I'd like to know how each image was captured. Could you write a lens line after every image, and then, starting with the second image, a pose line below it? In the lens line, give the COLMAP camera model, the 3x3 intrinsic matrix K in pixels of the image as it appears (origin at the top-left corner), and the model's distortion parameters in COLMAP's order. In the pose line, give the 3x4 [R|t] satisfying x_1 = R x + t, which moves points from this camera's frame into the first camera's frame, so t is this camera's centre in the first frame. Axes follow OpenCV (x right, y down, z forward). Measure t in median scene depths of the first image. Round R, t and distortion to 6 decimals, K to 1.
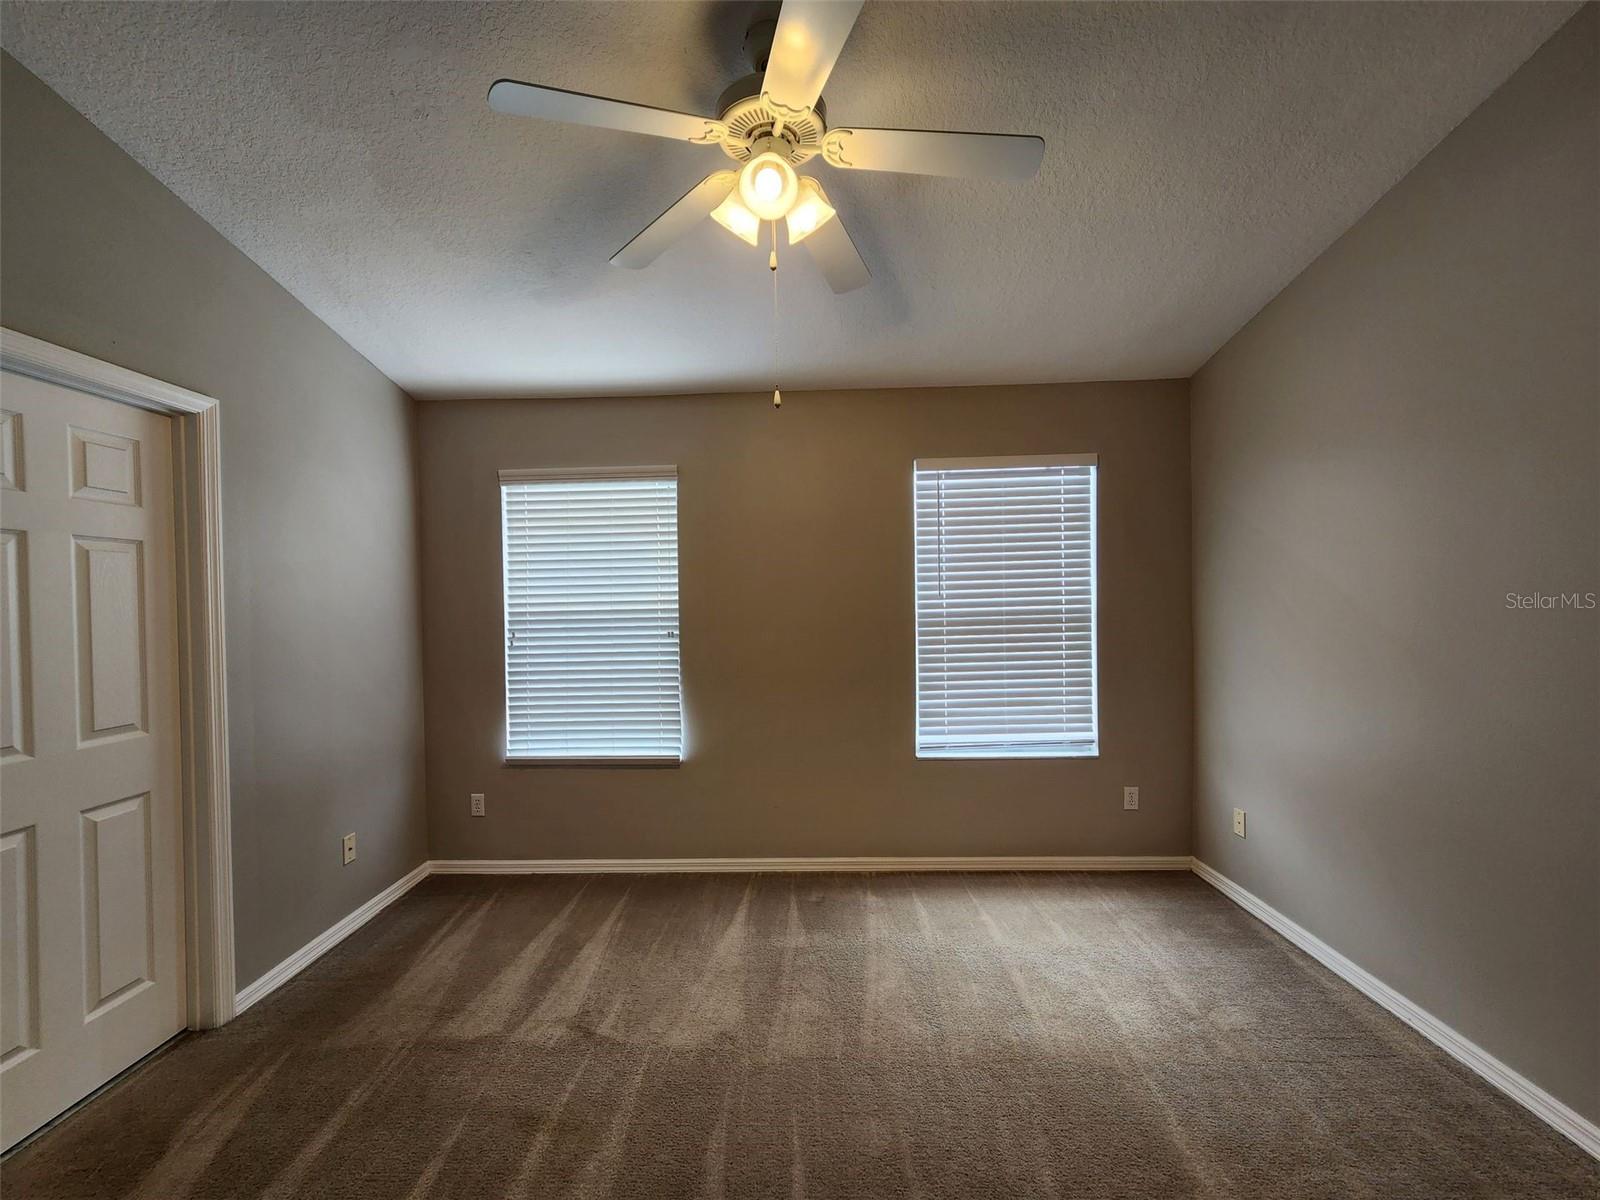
lens RADIAL K [[653.9, 0, 784.2], [0, 653.9, 612.5], [0, 0, 1]] dist [-0.000788, -0.000147]
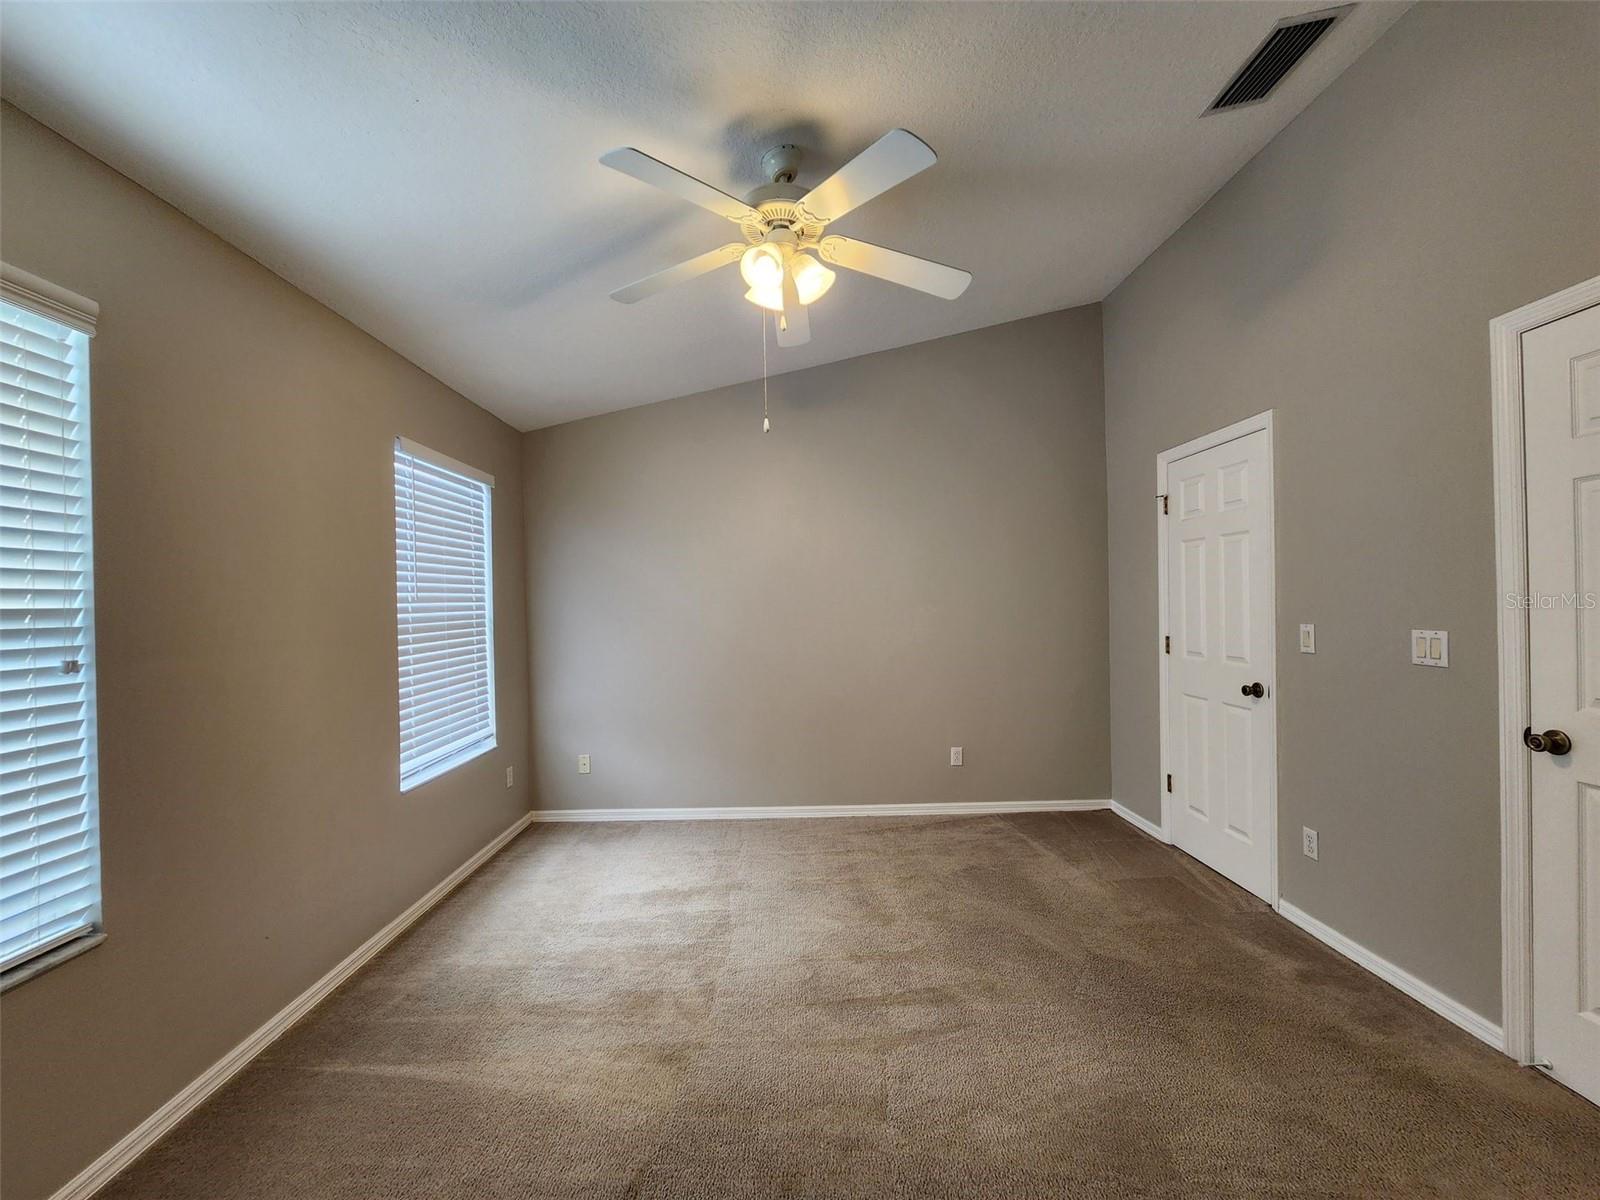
lens RADIAL K [[653.9, 0, 784.2], [0, 653.9, 612.5], [0, 0, 1]] dist [-0.000788, -0.000147]
pose [[-0.030766, 0.010260, 0.999474, -0.653477], [0.038889, 0.999202, -0.009060, 0.020717], [-0.998770, 0.038590, -0.031140, 0.535671]]
